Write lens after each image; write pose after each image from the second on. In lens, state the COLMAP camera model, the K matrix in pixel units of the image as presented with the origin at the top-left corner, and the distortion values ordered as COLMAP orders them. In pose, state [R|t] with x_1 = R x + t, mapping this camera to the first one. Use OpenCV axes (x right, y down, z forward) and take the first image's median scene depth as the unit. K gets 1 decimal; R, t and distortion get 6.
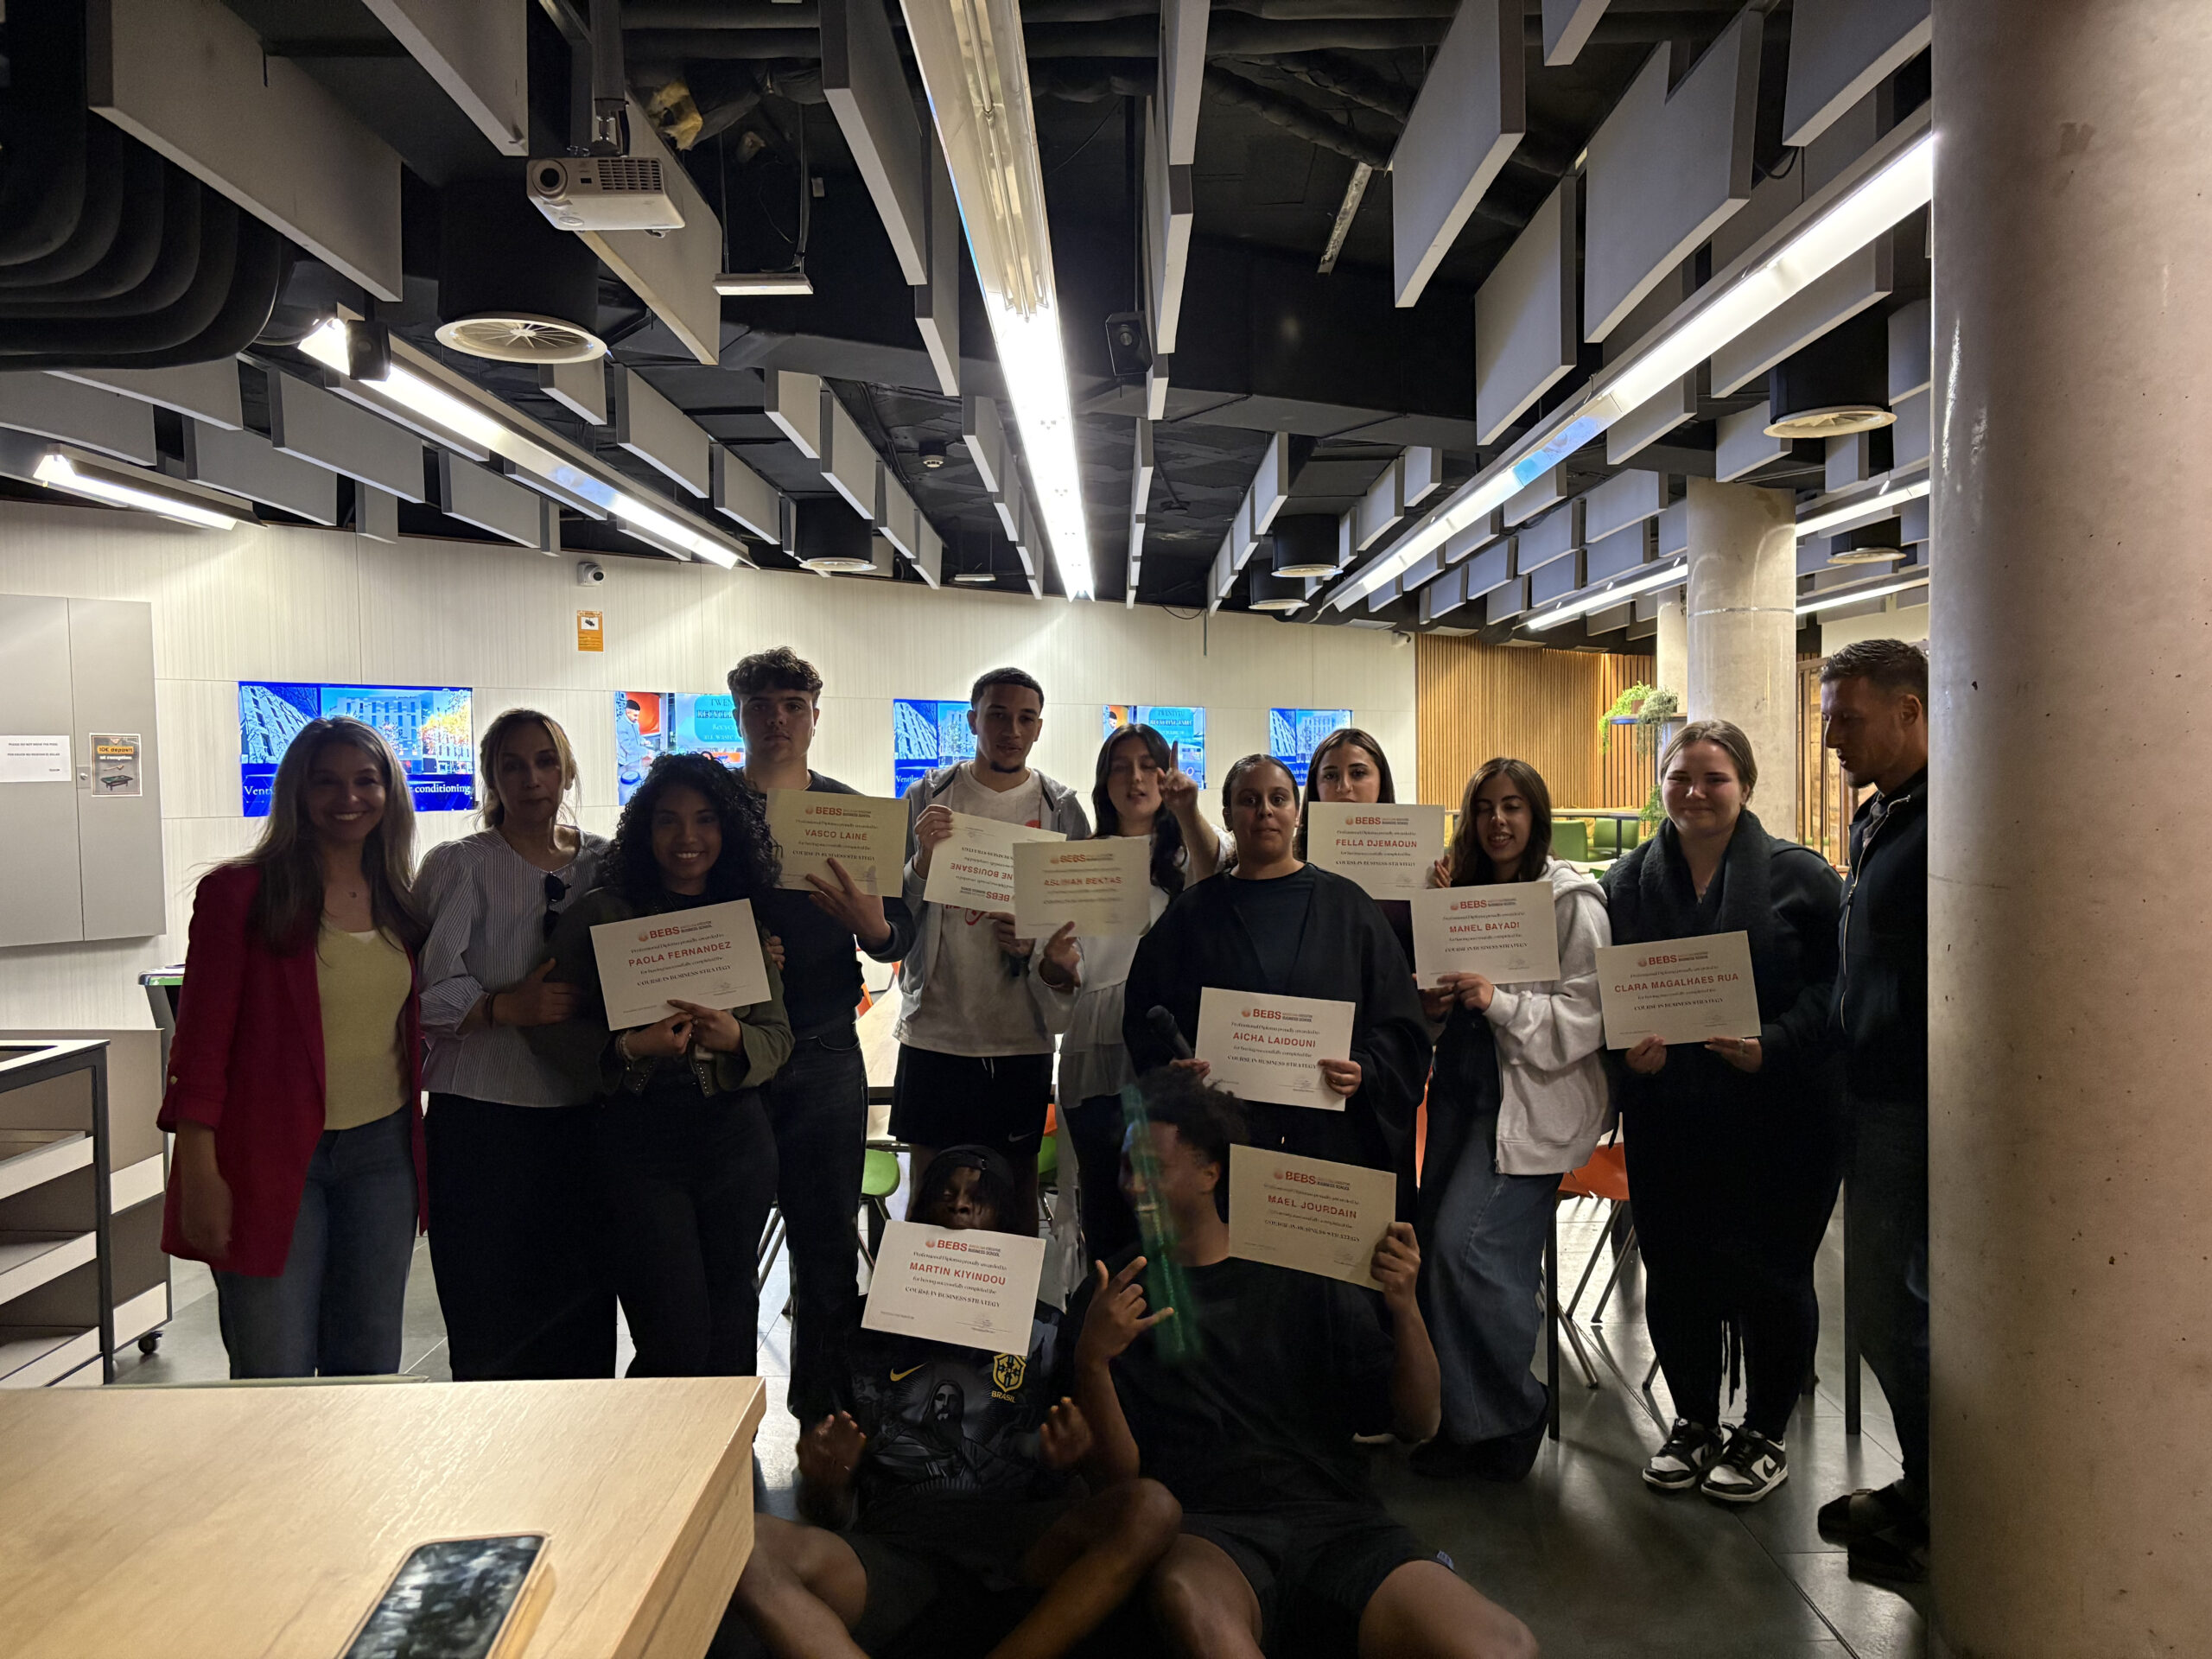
lens RADIAL K [[1653.3, 0, 1095.3], [0, 1653.3, 825.4], [0, 0, 1]] dist [0.045742, -0.050977]
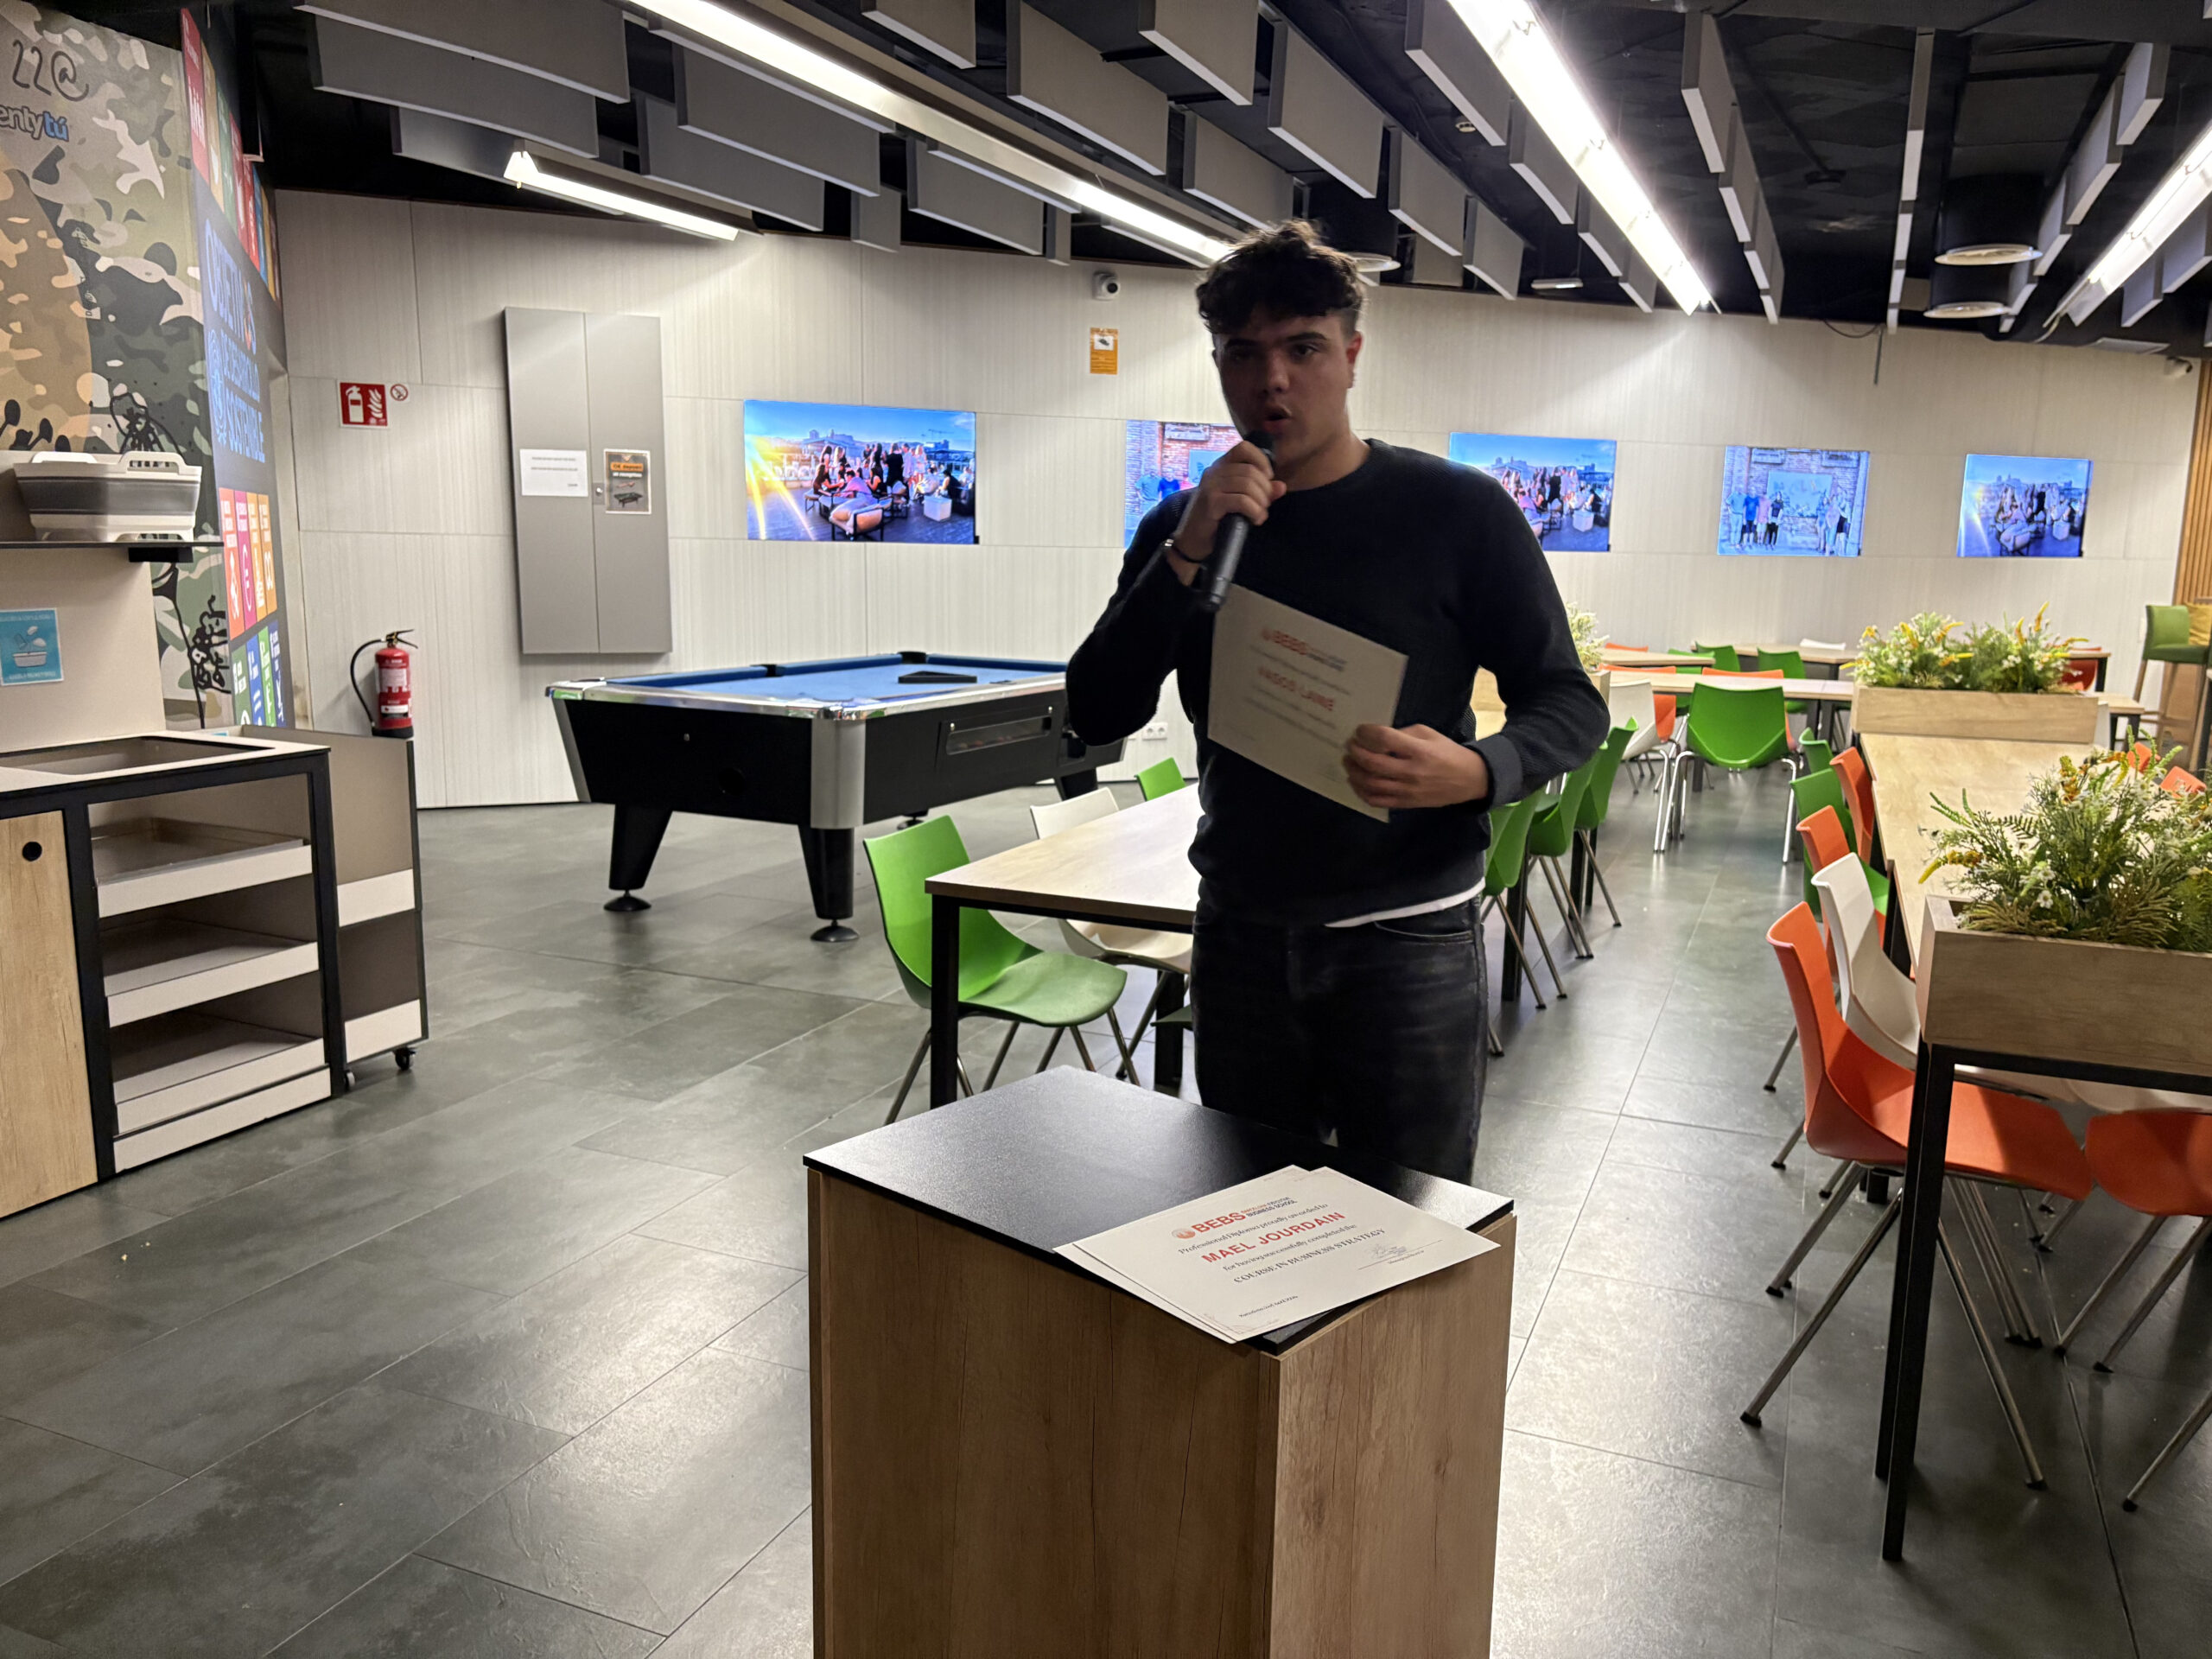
lens RADIAL K [[1653.3, 0, 1121.7], [0, 1653.3, 838.9], [0, 0, 1]] dist [0.045742, -0.050977]
pose [[0.919632, 0.103031, -0.379027, 0.100643], [-0.045807, 0.986531, 0.157026, 0.005771], [0.390101, -0.127044, 0.911966, 0.162569]]
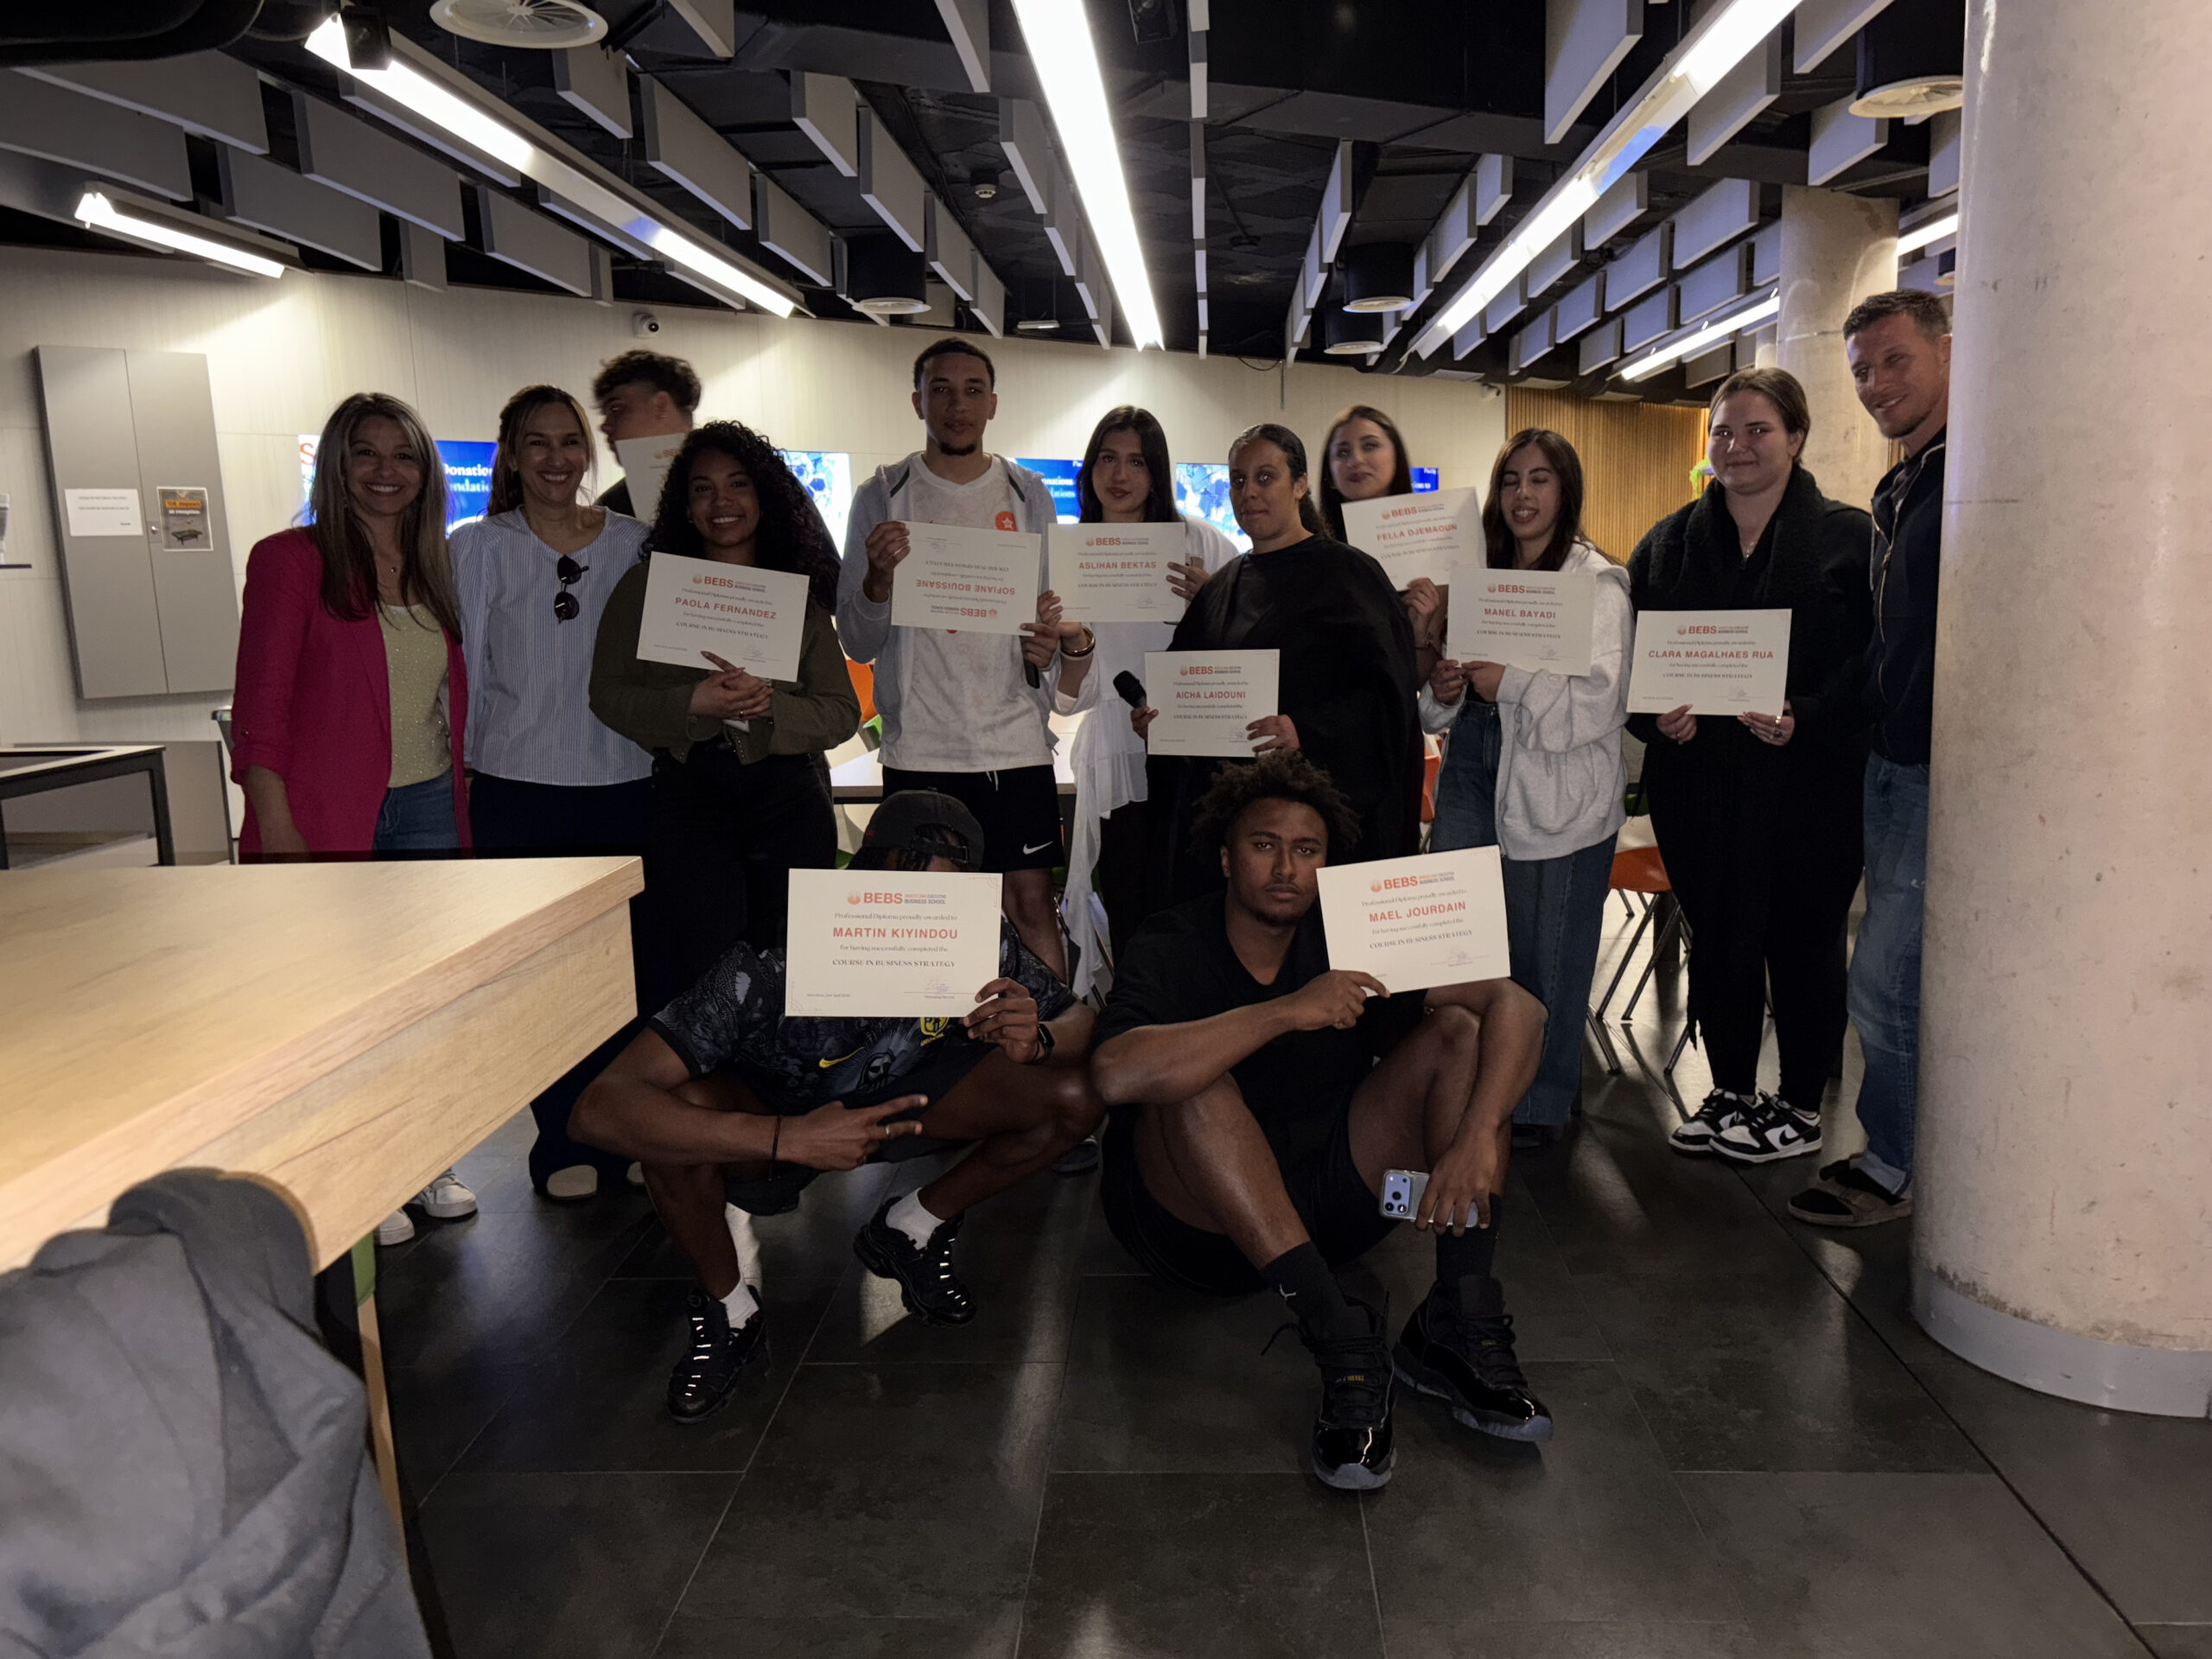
lens RADIAL K [[1653.3, 0, 1116.5], [0, 1653.3, 827.5], [0, 0, 1]] dist [0.045742, -0.050977]
pose [[0.998864, -0.007004, -0.047136, 0.023373], [0.012811, 0.992192, 0.124059, 0.031152], [0.045899, -0.124522, 0.991155, 0.000605]]
